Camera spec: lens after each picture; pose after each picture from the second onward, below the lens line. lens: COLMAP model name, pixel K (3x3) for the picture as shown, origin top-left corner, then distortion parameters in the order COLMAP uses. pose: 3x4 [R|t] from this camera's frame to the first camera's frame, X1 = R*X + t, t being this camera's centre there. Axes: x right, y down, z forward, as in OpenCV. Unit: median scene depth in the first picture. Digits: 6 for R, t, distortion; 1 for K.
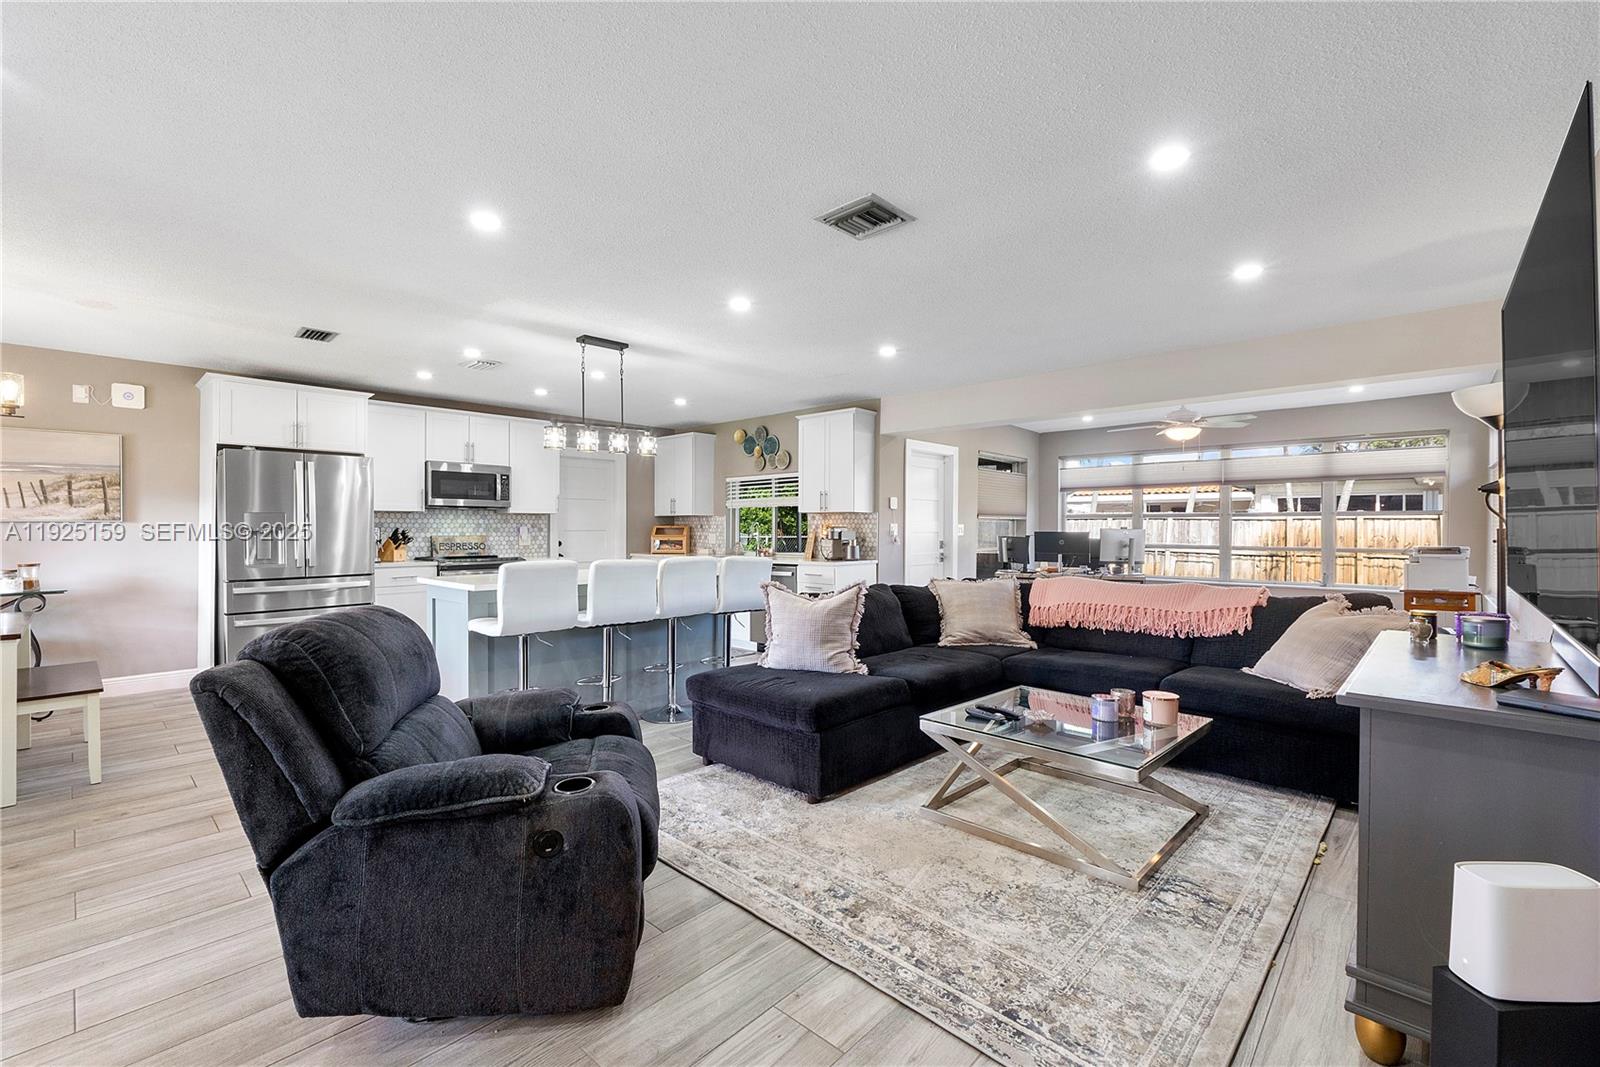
lens RADIAL K [[685.3, 0, 787.7], [0, 685.3, 530.1], [0, 0, 1]] dist [-0.003023, -0.000272]
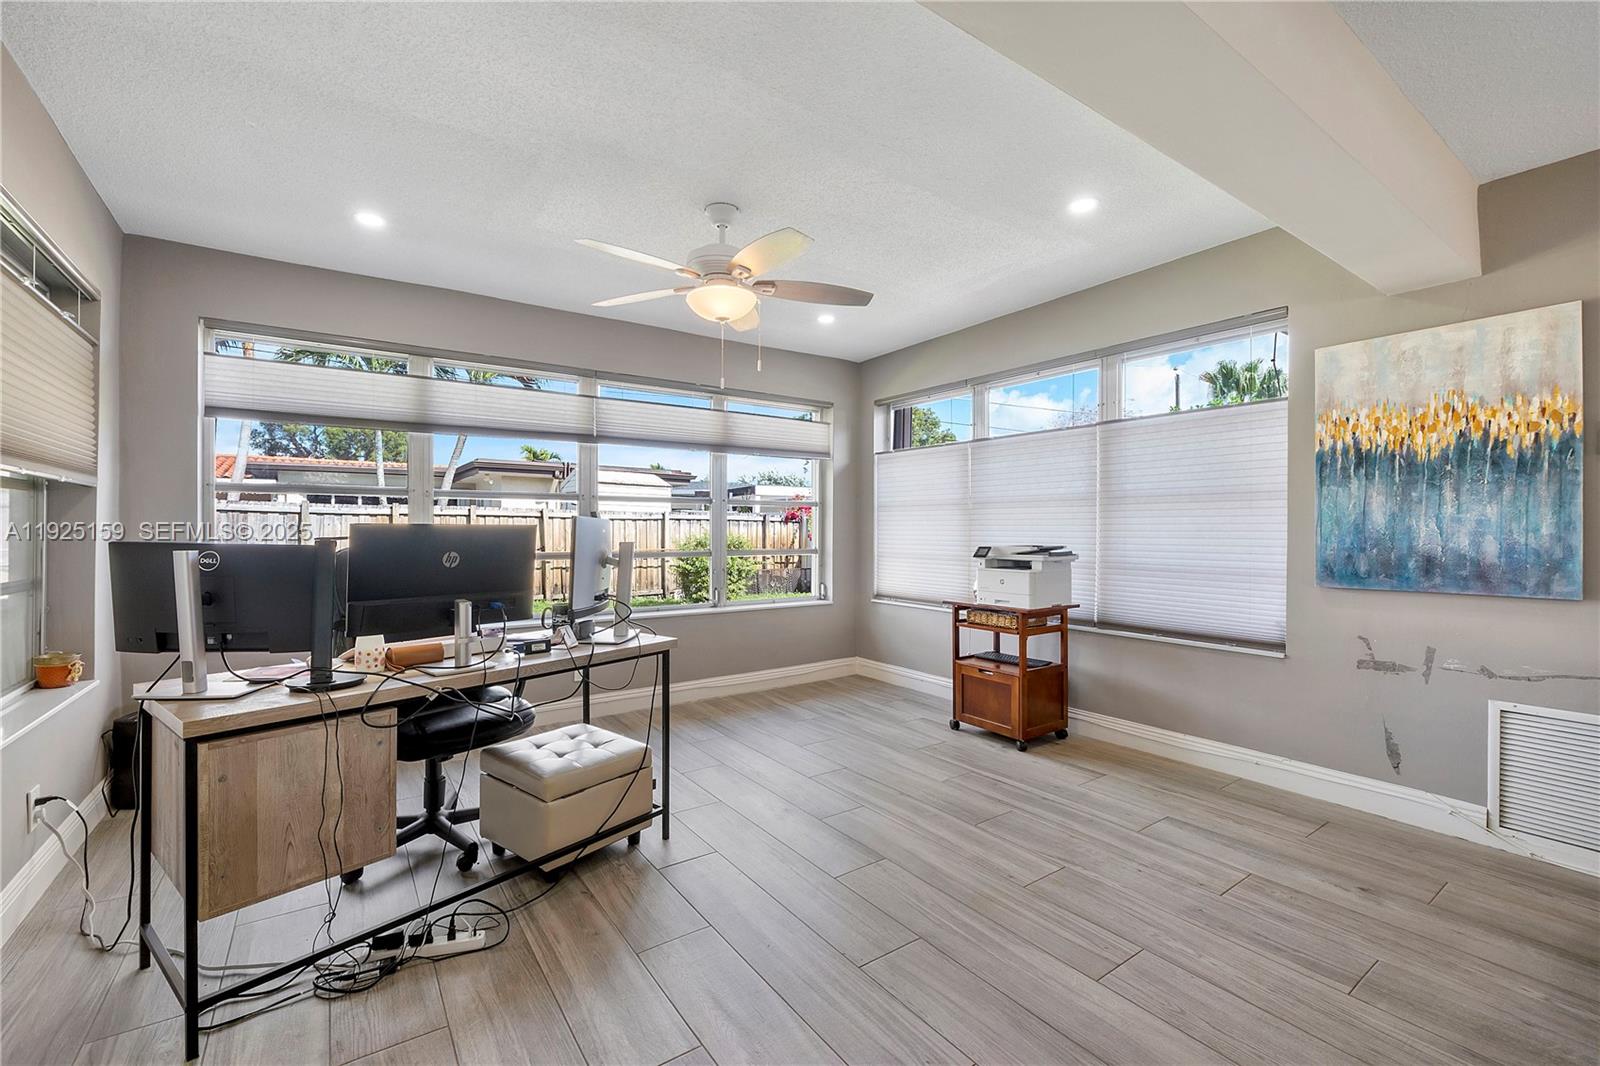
lens RADIAL K [[685.3, 0, 798.2], [0, 685.3, 530.6], [0, 0, 1]] dist [-0.003023, -0.000272]
pose [[0.203406, -0.001792, 0.979093, 0.265845], [0.000761, 0.999998, 0.001672, 0.008600], [-0.979094, 0.000405, 0.203407, 1.486004]]
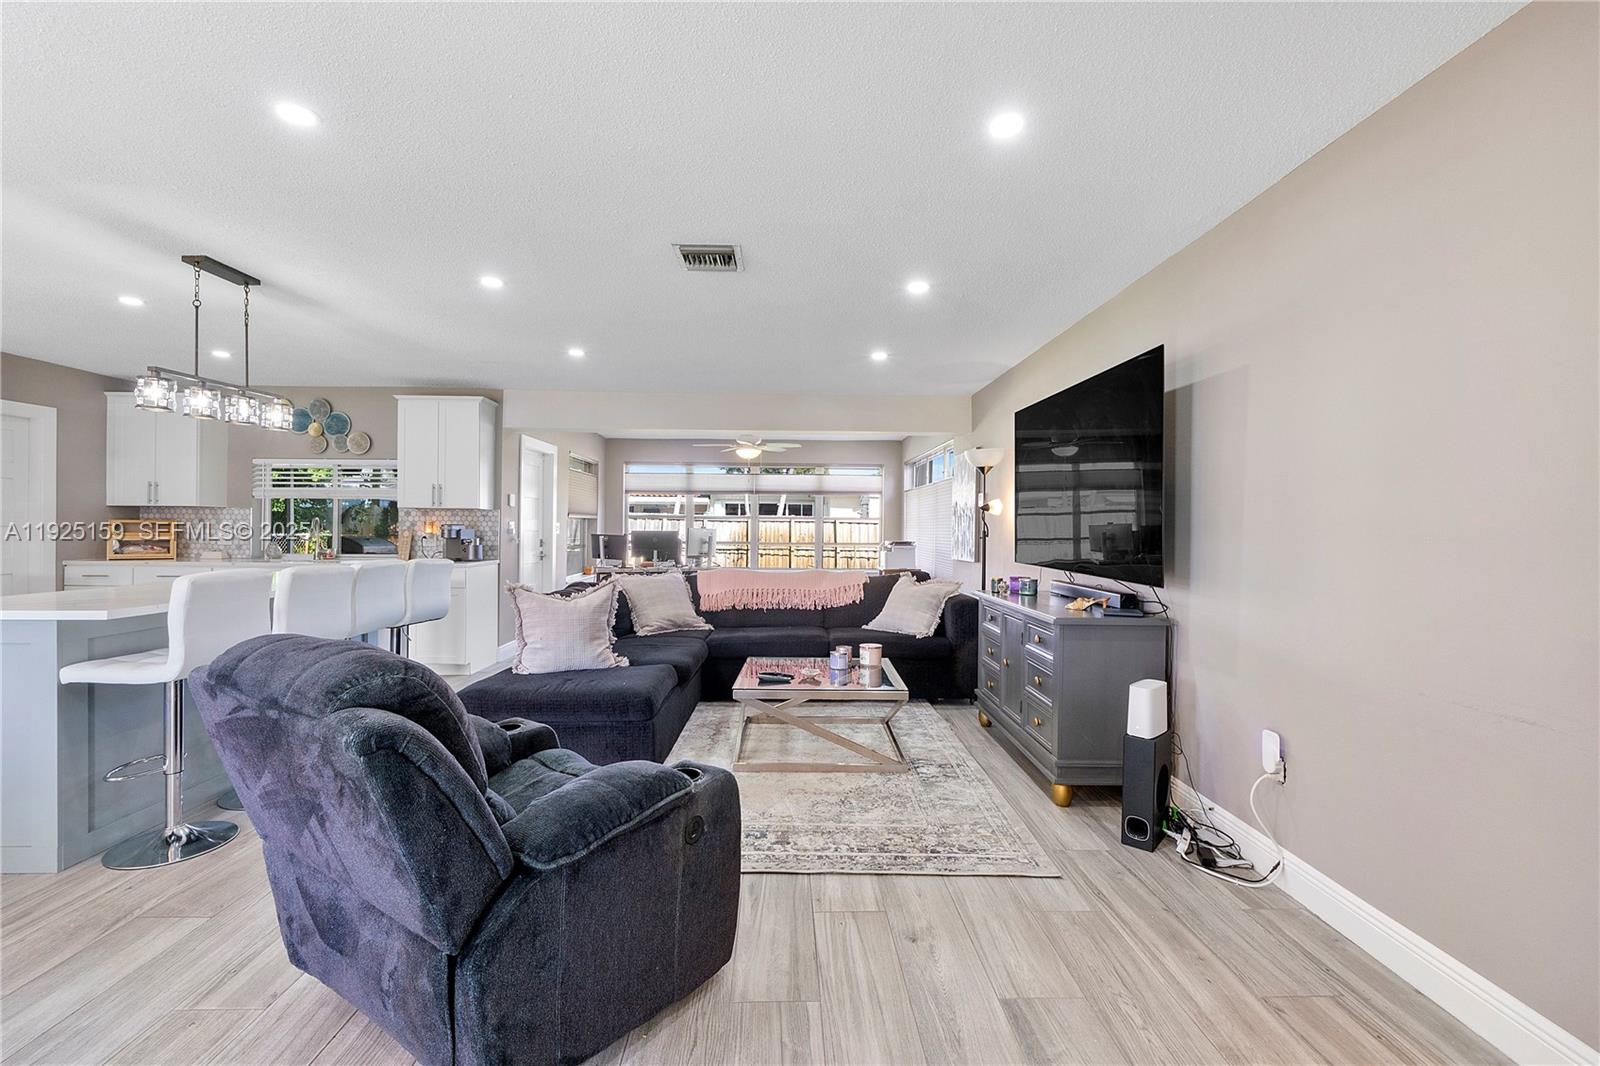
lens RADIAL K [[685.3, 0, 795.4], [0, 685.3, 531.6], [0, 0, 1]] dist [-0.003023, -0.000272]
pose [[0.711678, 0.001932, 0.702503, -0.425070], [-0.006431, 0.999972, 0.003765, -0.002730], [-0.702476, -0.007197, 0.711671, 0.062293]]
